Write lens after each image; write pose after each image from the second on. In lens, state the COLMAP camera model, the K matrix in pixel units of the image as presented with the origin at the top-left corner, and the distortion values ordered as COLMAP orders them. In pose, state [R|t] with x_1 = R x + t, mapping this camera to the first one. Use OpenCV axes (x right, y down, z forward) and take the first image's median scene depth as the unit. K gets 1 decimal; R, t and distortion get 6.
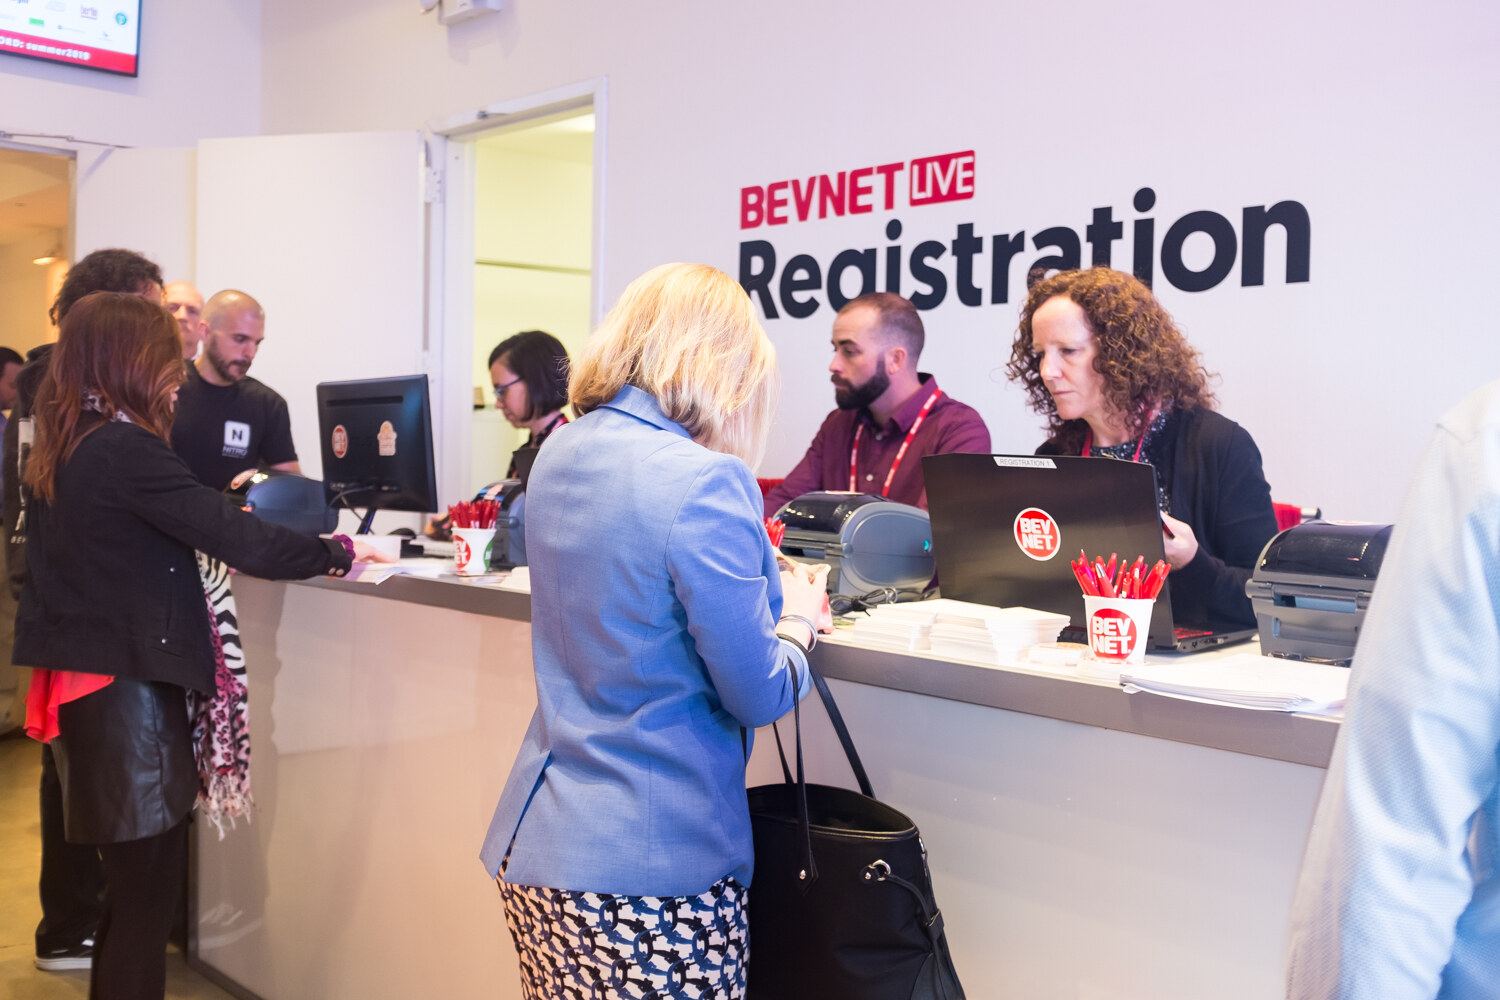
lens RADIAL K [[1543.5, 0, 756.1], [0, 1543.5, 498.8], [0, 0, 1]] dist [-0.018072, 0.000000]
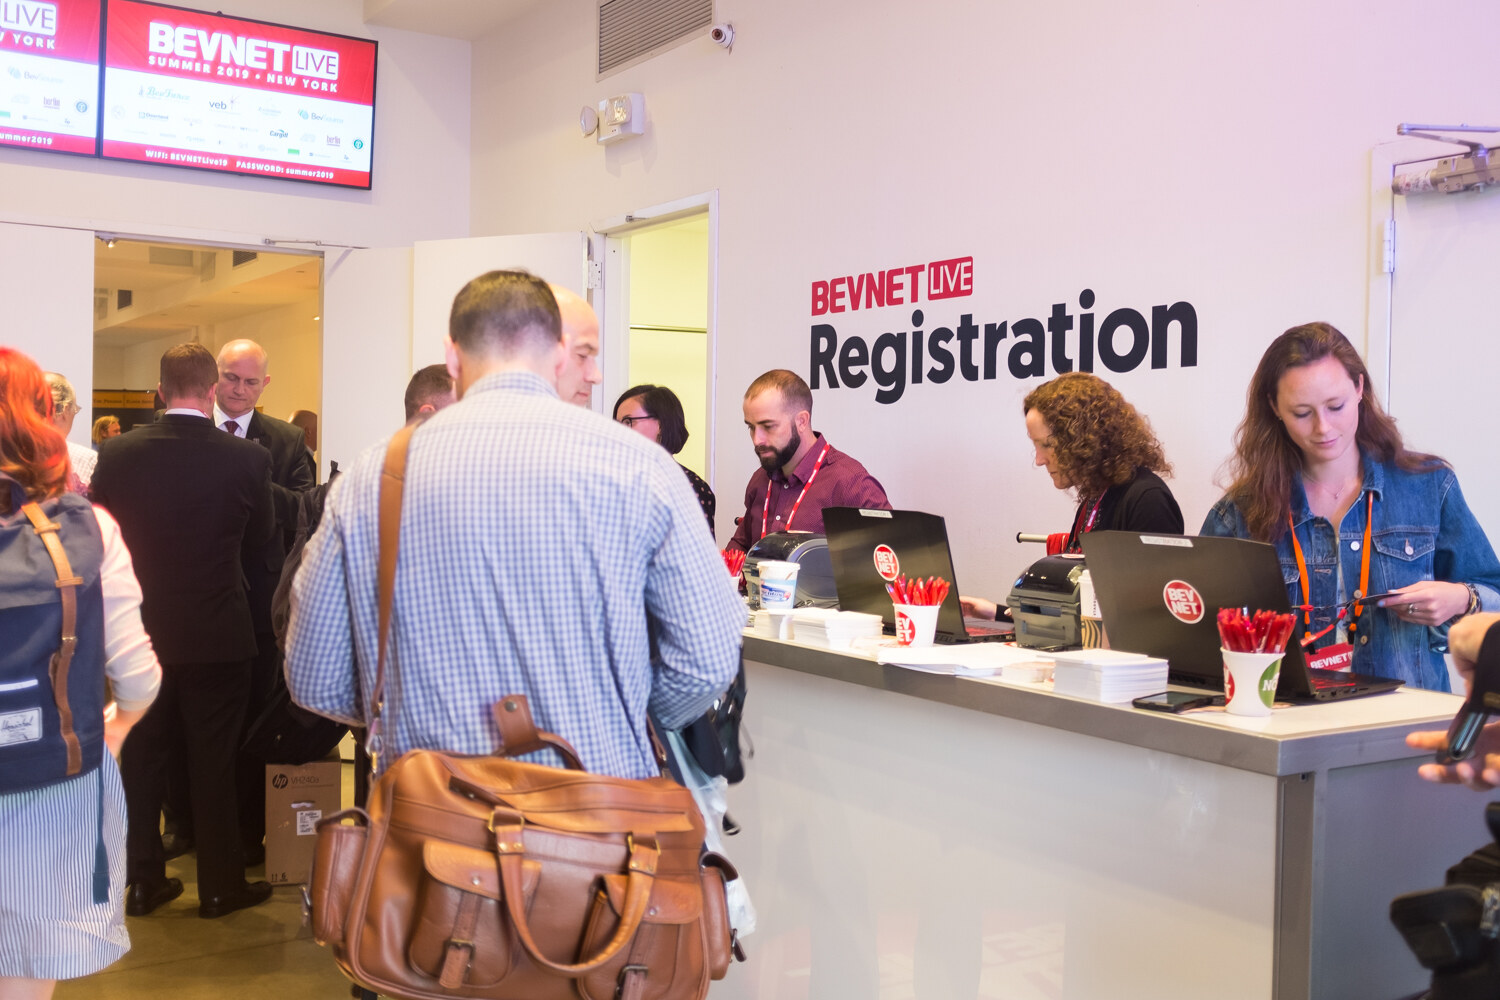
lens RADIAL K [[1543.5, 0, 745.5], [0, 1543.5, 497.9], [0, 0, 1]] dist [-0.018072, 0.000000]
pose [[0.984304, -0.000079, -0.176482, 0.170547], [-0.003110, 0.999837, -0.017789, -0.006349], [0.176455, 0.018059, 0.984143, -0.248227]]
